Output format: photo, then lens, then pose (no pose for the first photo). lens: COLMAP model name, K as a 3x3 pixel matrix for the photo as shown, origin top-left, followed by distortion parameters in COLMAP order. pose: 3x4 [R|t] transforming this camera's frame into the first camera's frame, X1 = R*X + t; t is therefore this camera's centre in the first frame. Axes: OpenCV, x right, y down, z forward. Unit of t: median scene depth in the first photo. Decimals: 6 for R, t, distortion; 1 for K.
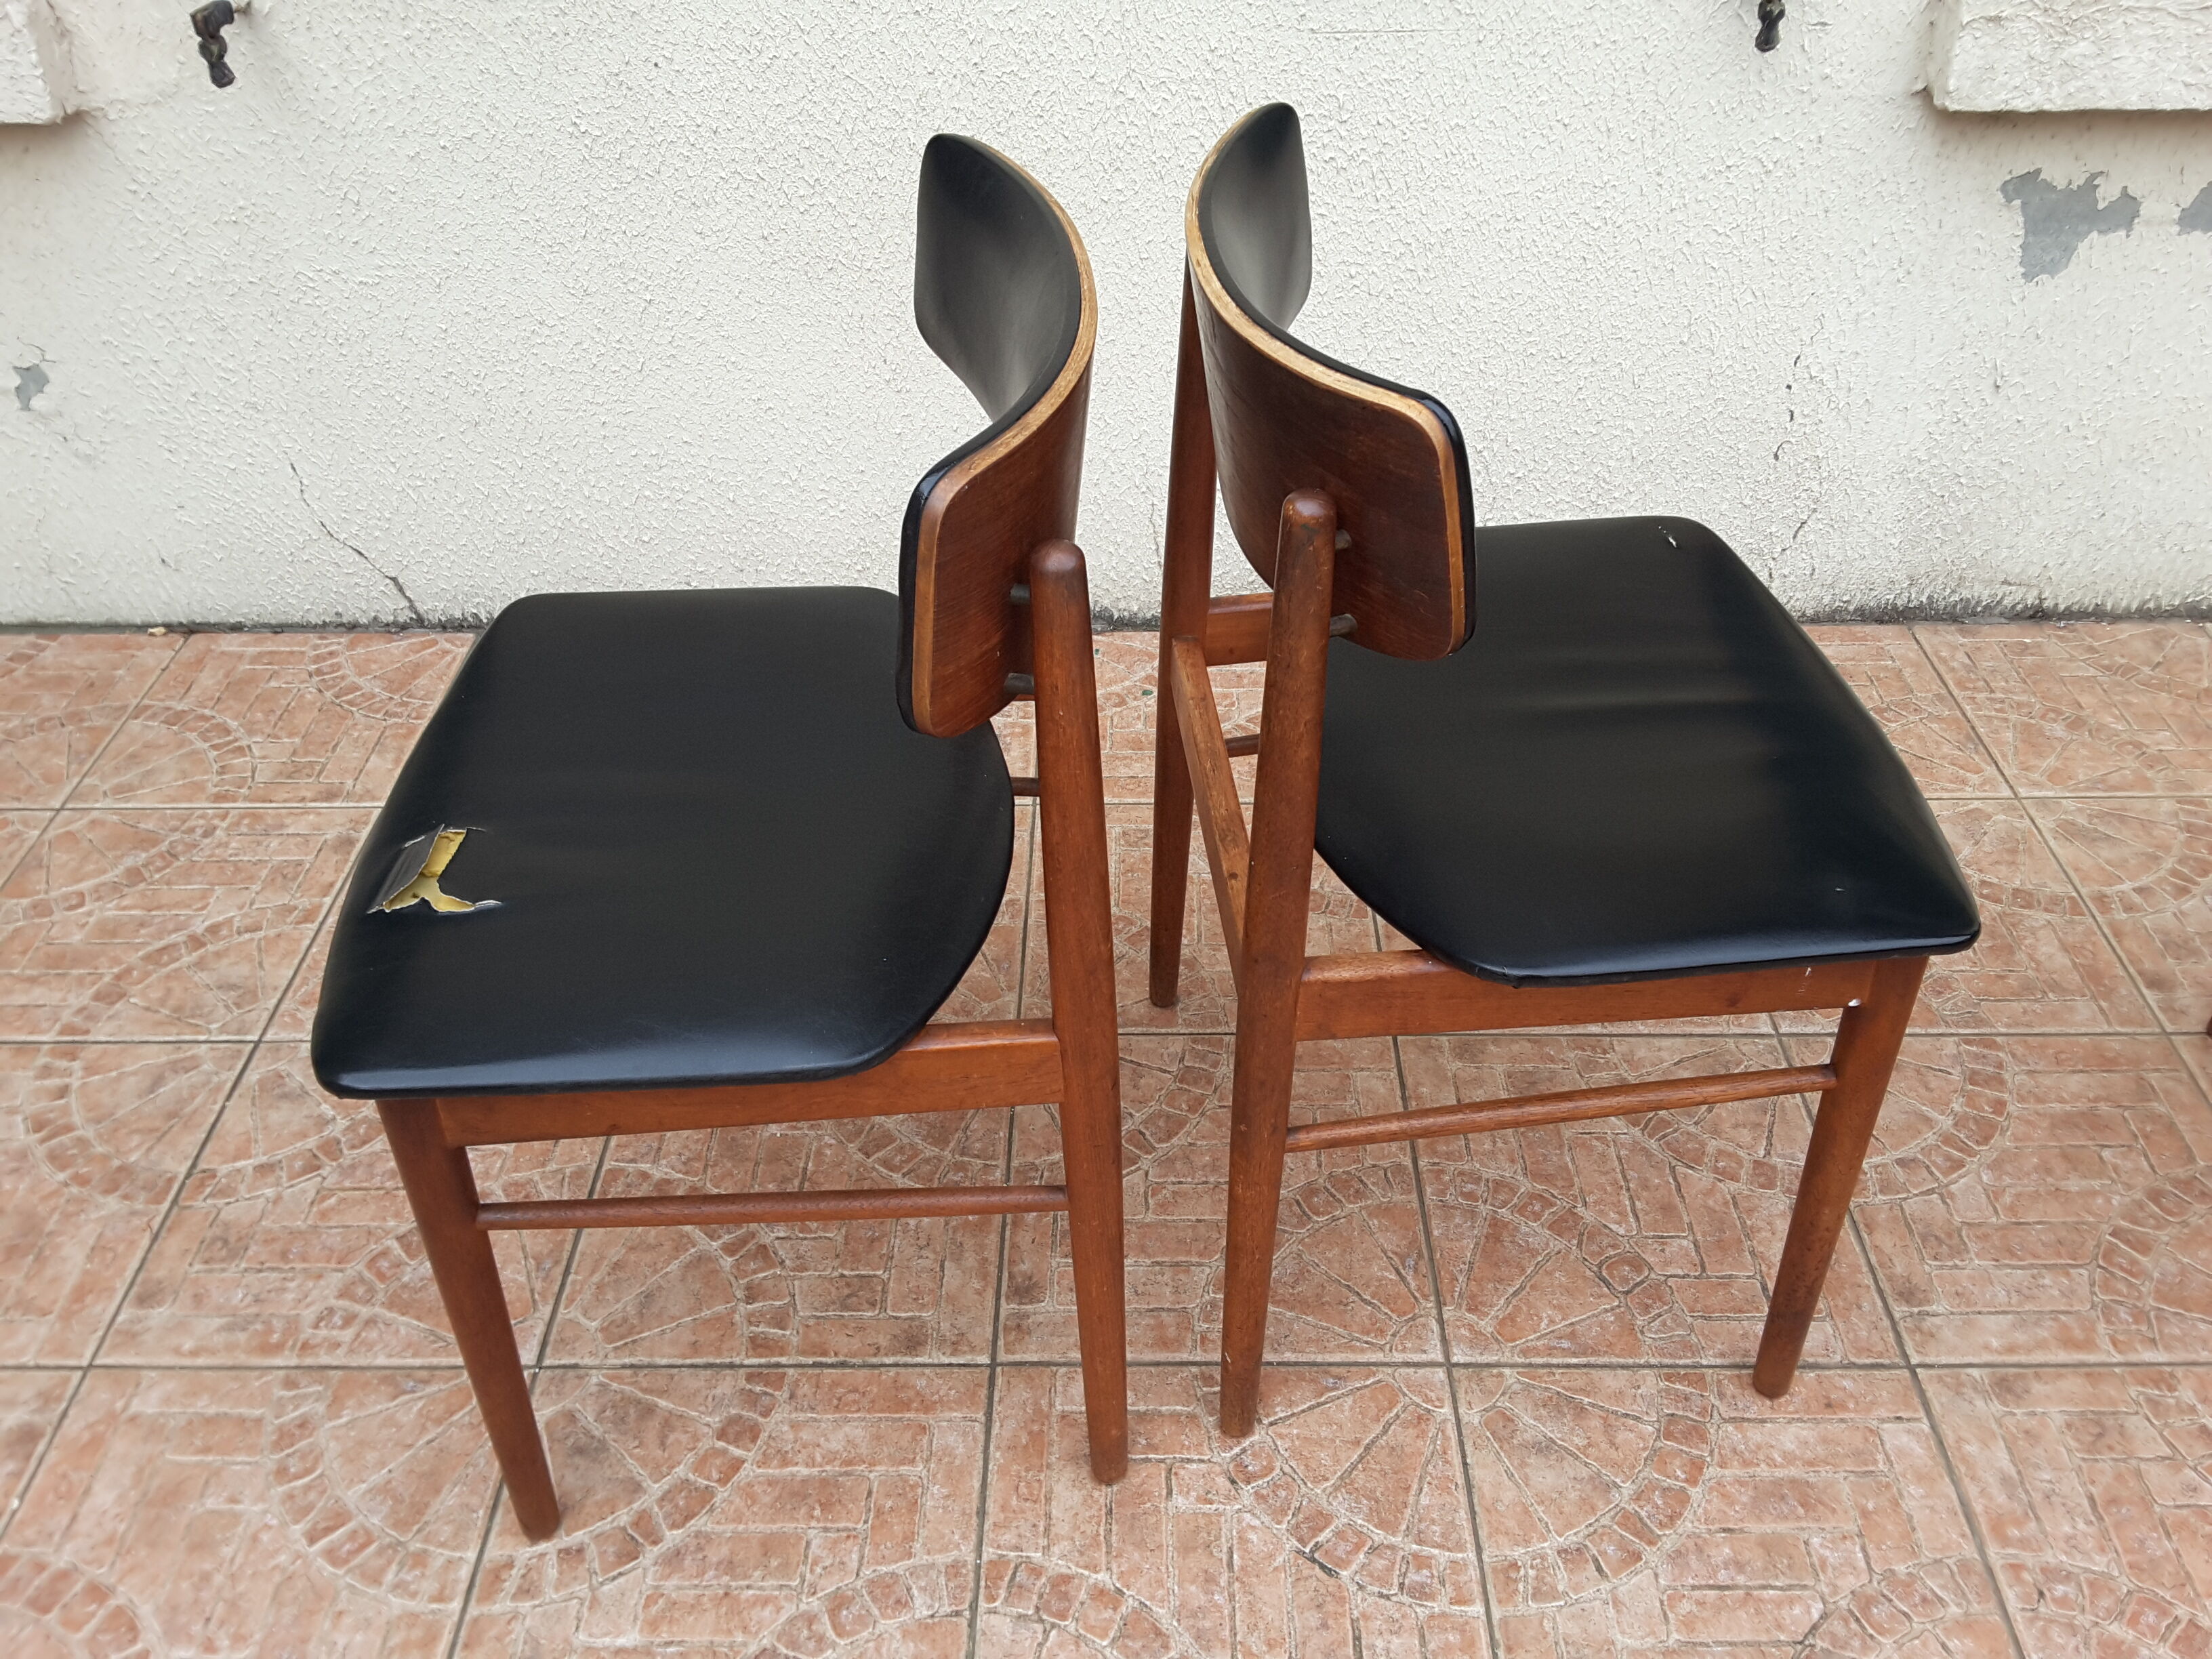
lens RADIAL K [[1786.4, 0, 1107.0], [0, 1786.4, 801.7], [0, 0, 1]] dist [0.118017, -0.192096]
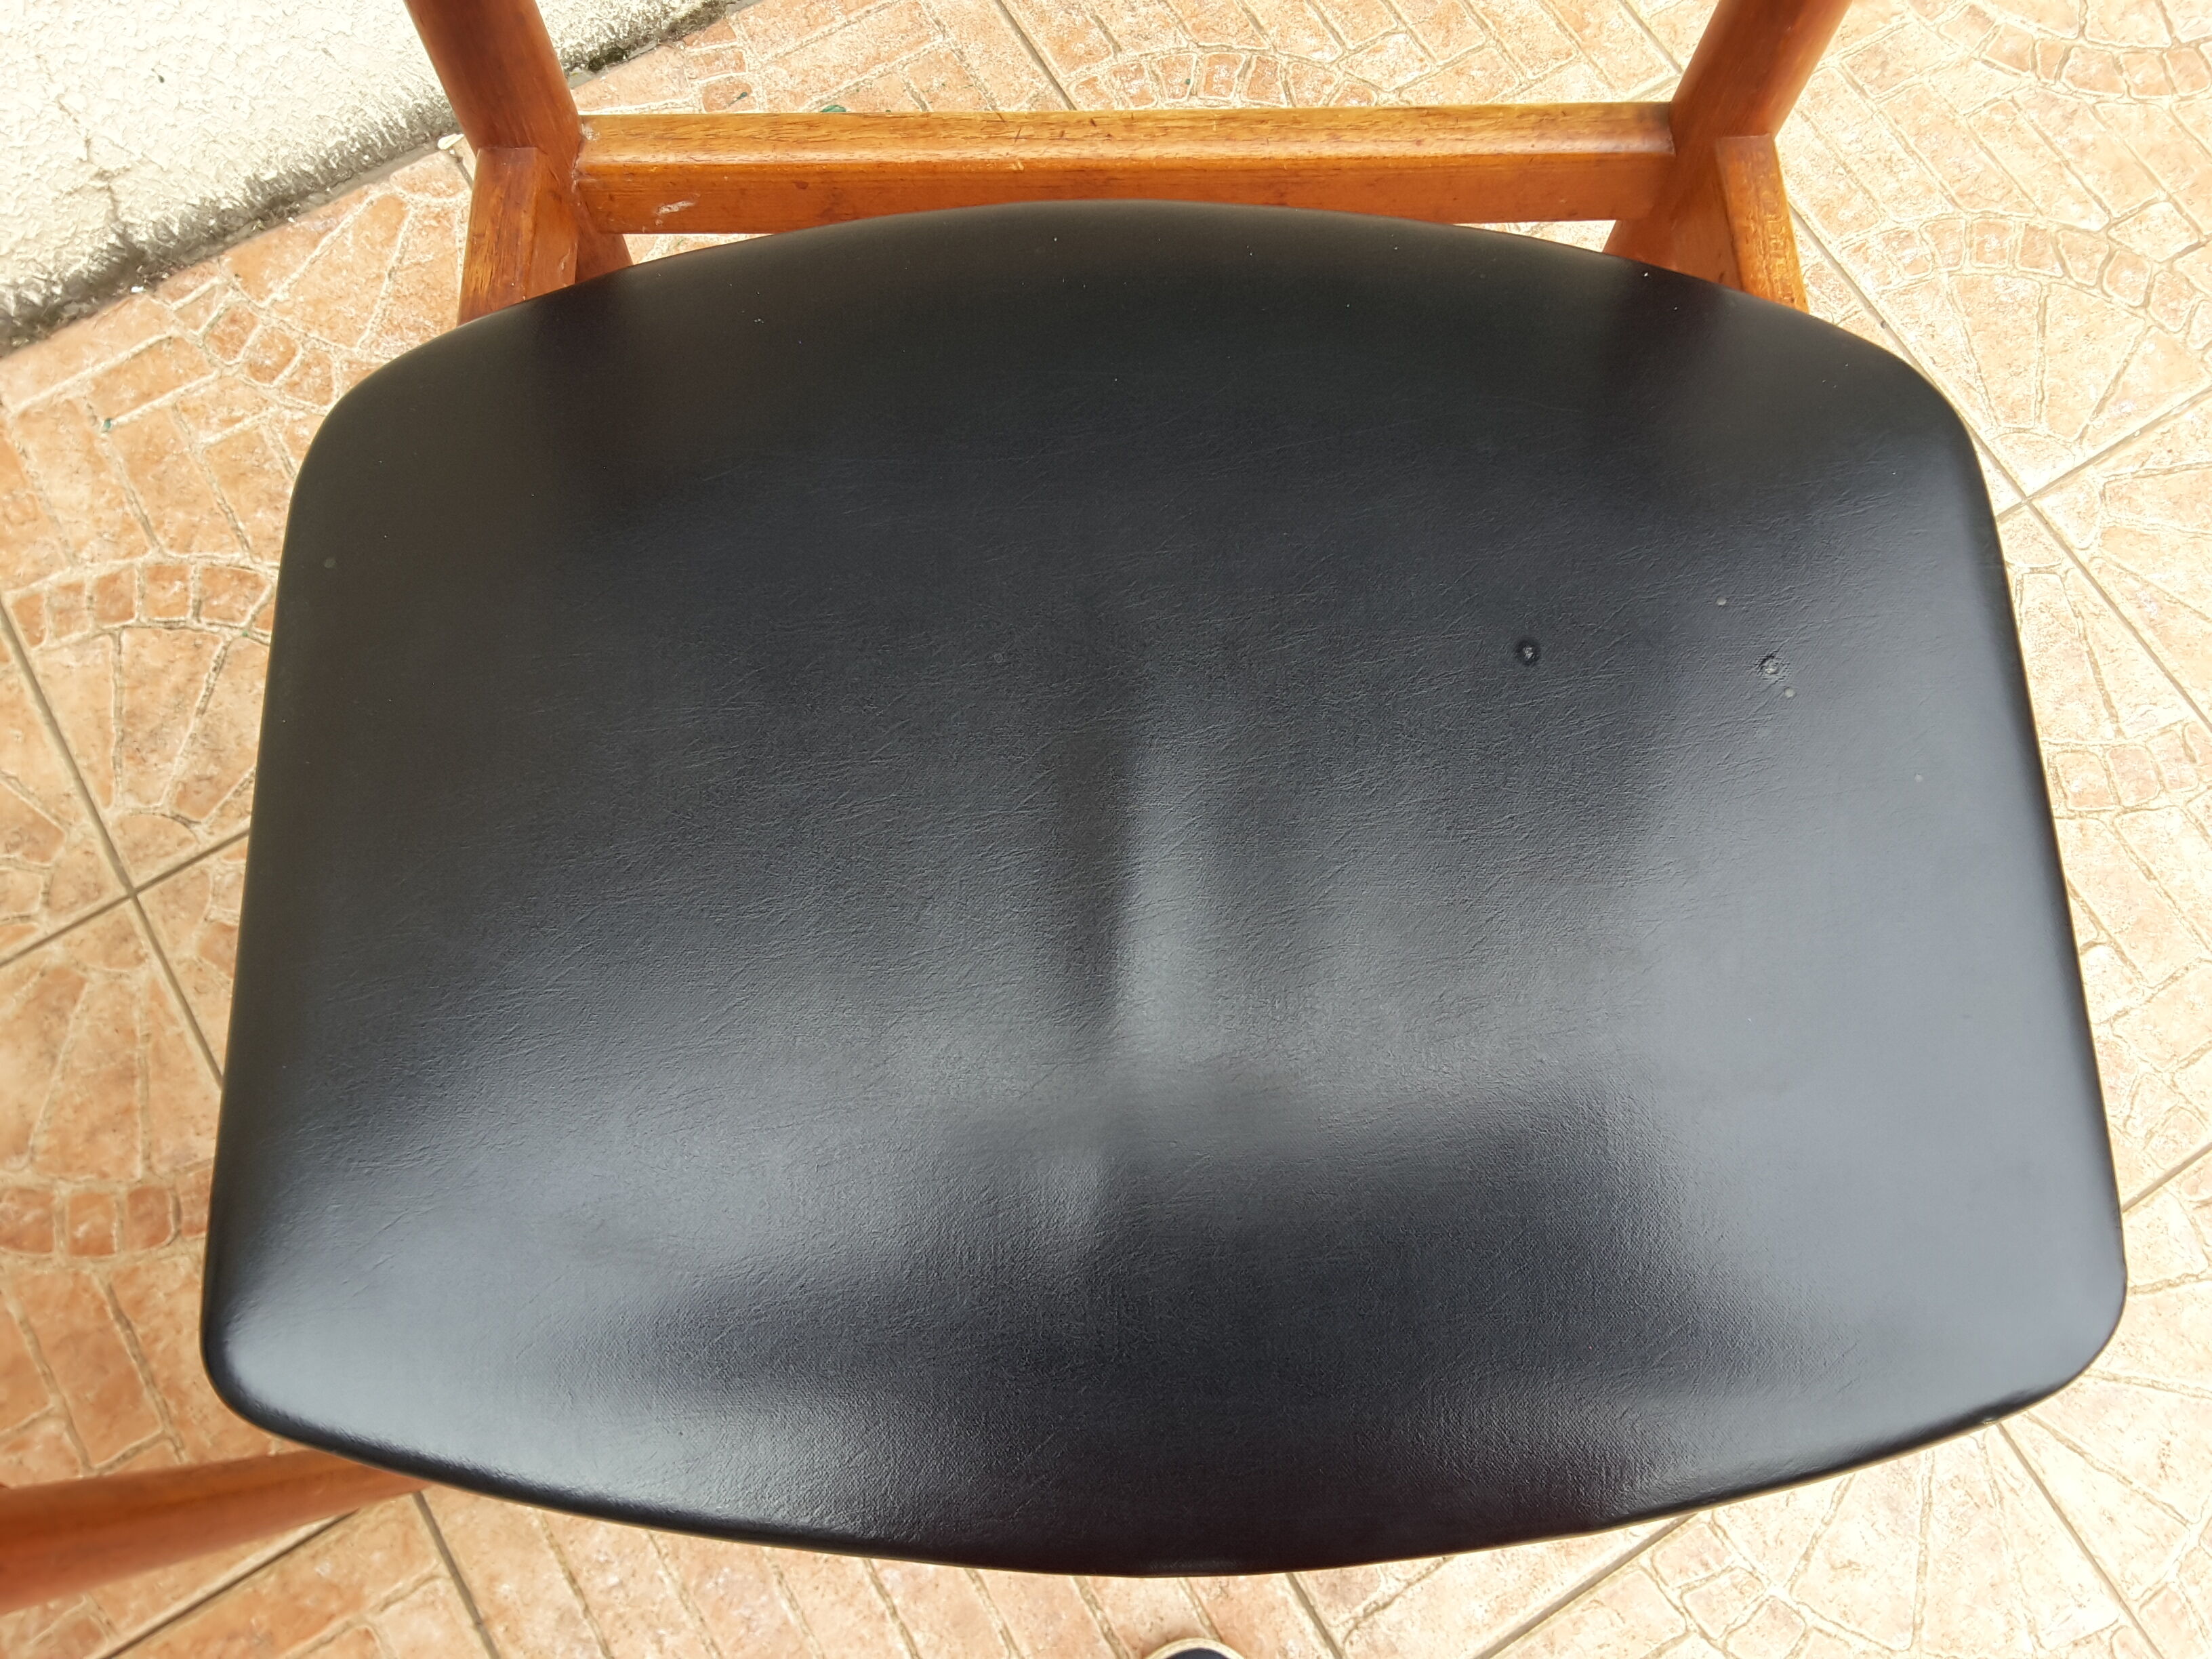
lens RADIAL K [[1786.4, 0, 1118.6], [0, 1786.4, 827.6], [0, 0, 1]] dist [0.118017, -0.192096]
pose [[0.849084, -0.496745, 0.179724, 0.328656], [0.298677, 0.732053, 0.612283, -0.273566], [-0.435716, -0.466200, 0.769941, 0.563926]]
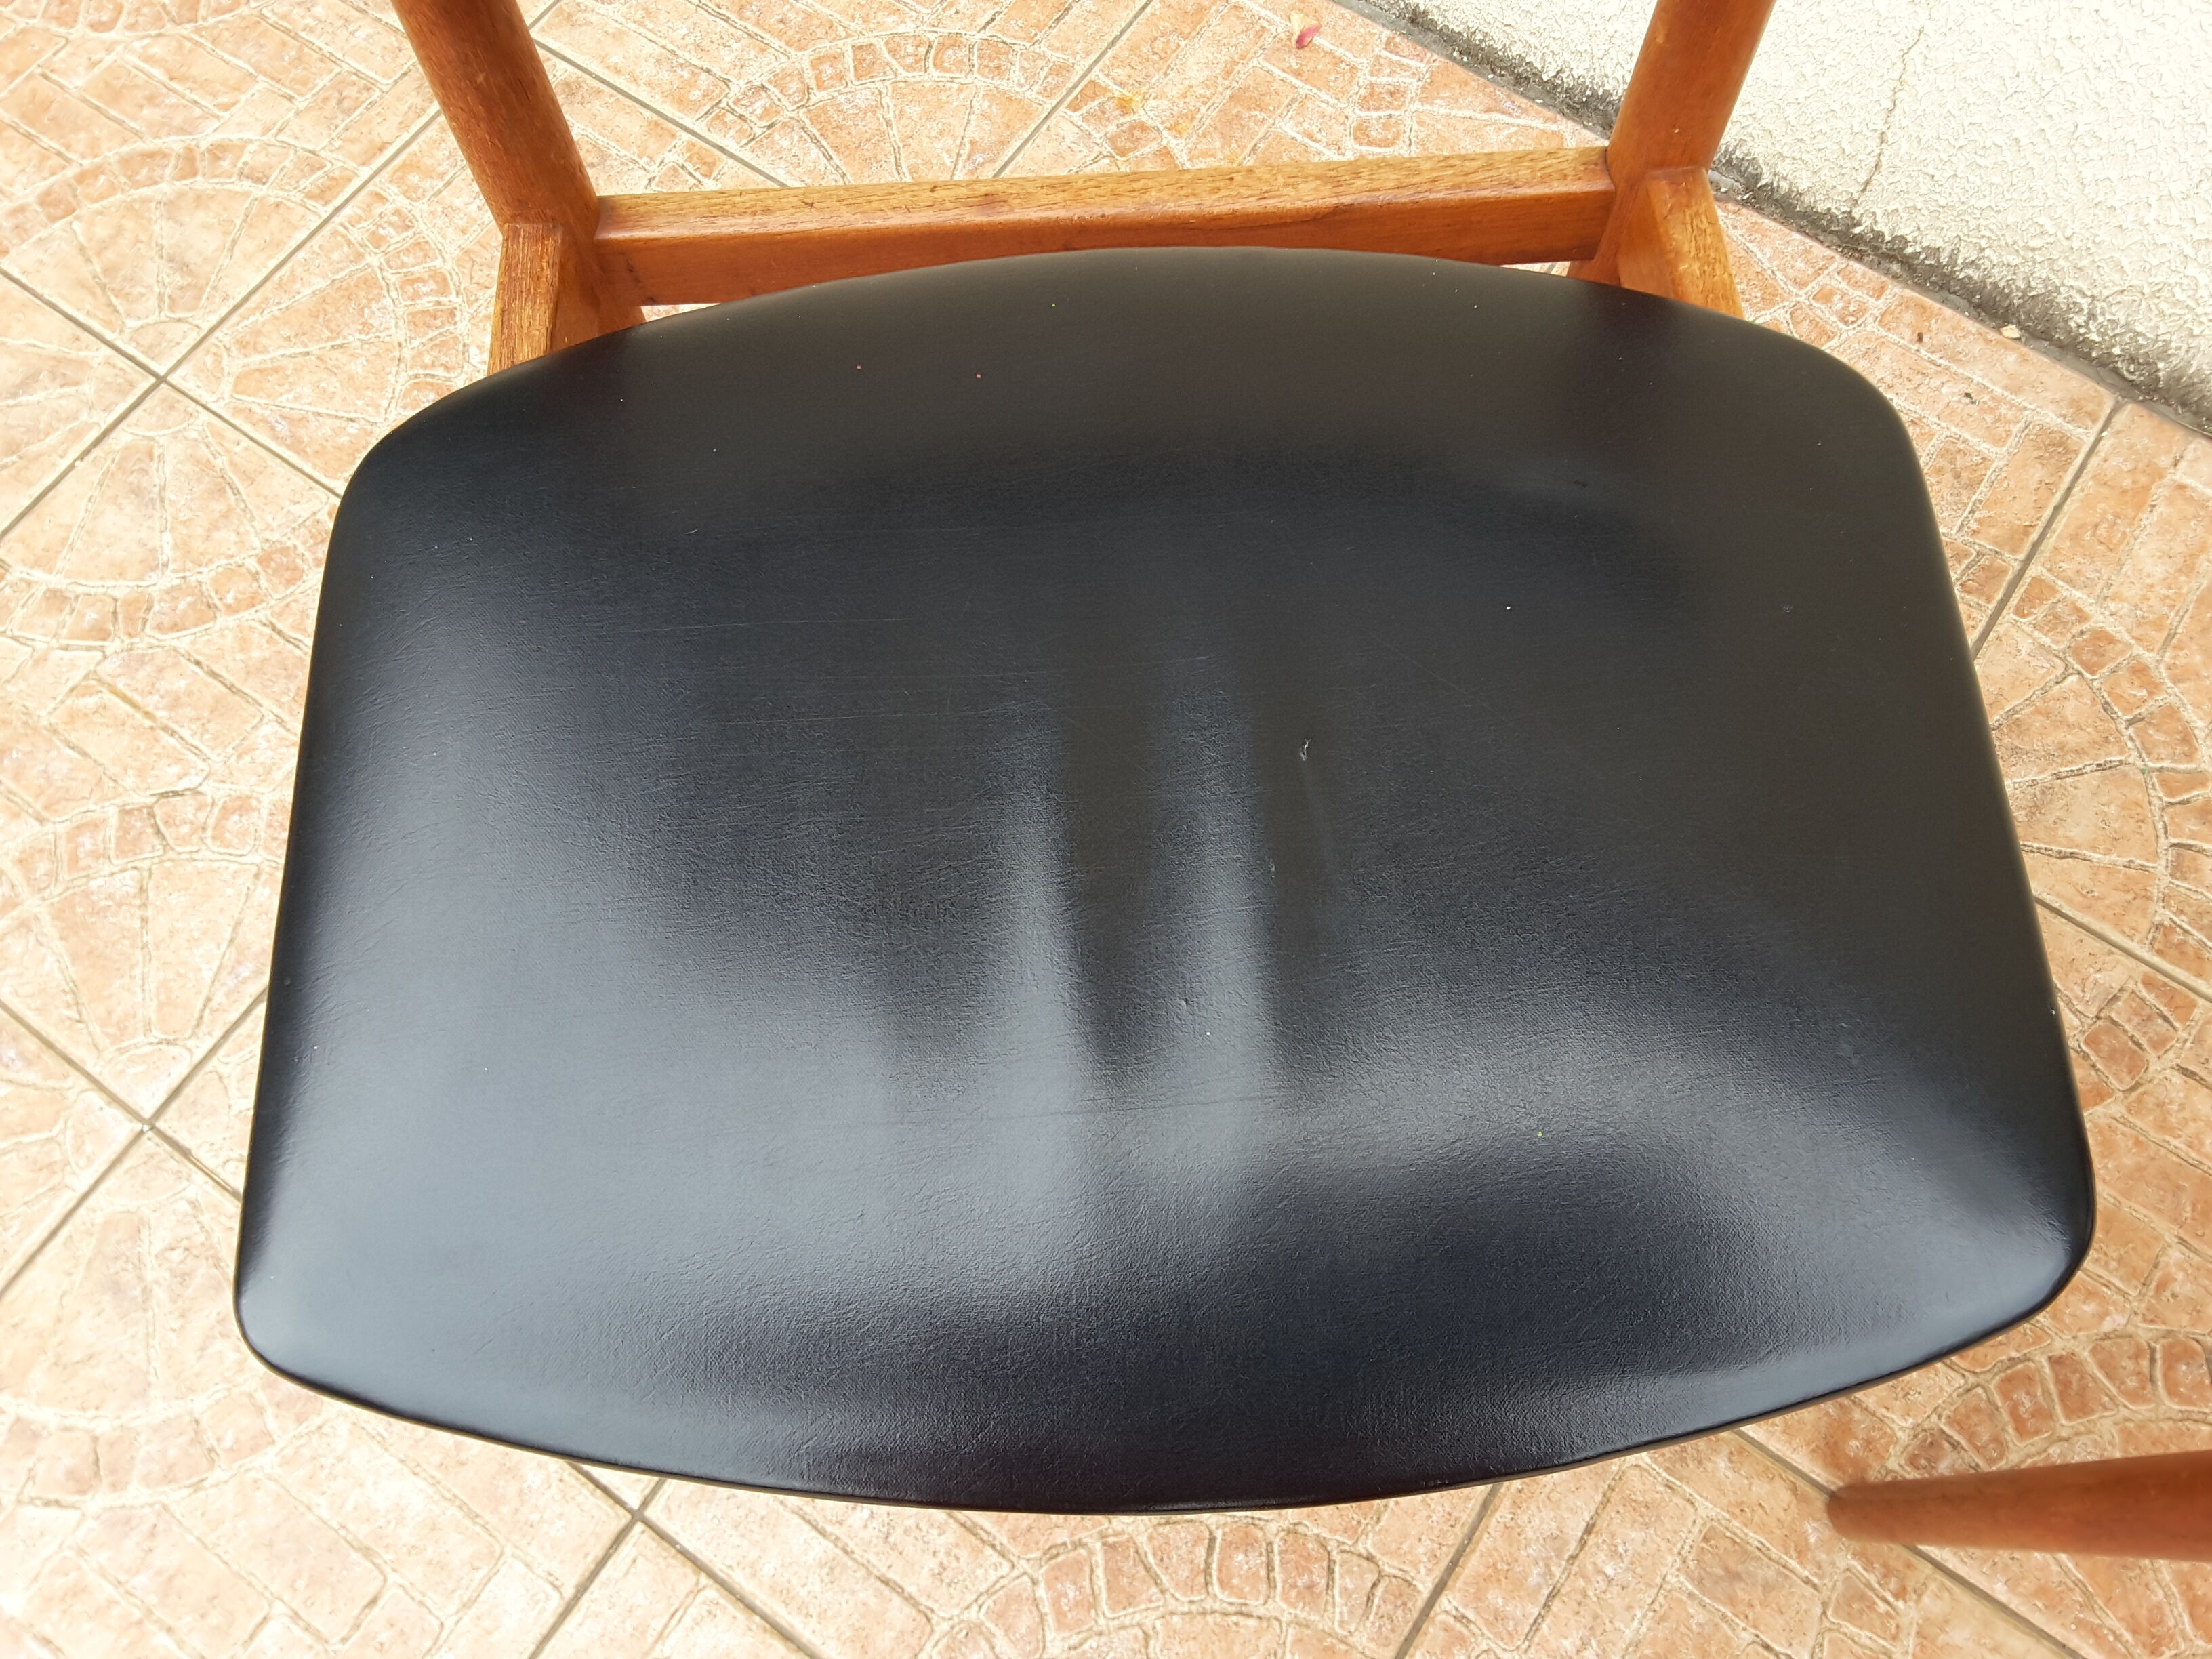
lens RADIAL K [[1786.4, 0, 1103.5], [0, 1786.4, 796.1], [0, 0, 1]] dist [0.118017, -0.192096]
pose [[0.828834, 0.518937, -0.209135, 0.064858], [-0.341135, 0.765000, 0.546262, -0.249264], [0.443464, -0.381417, 0.811086, 0.521105]]
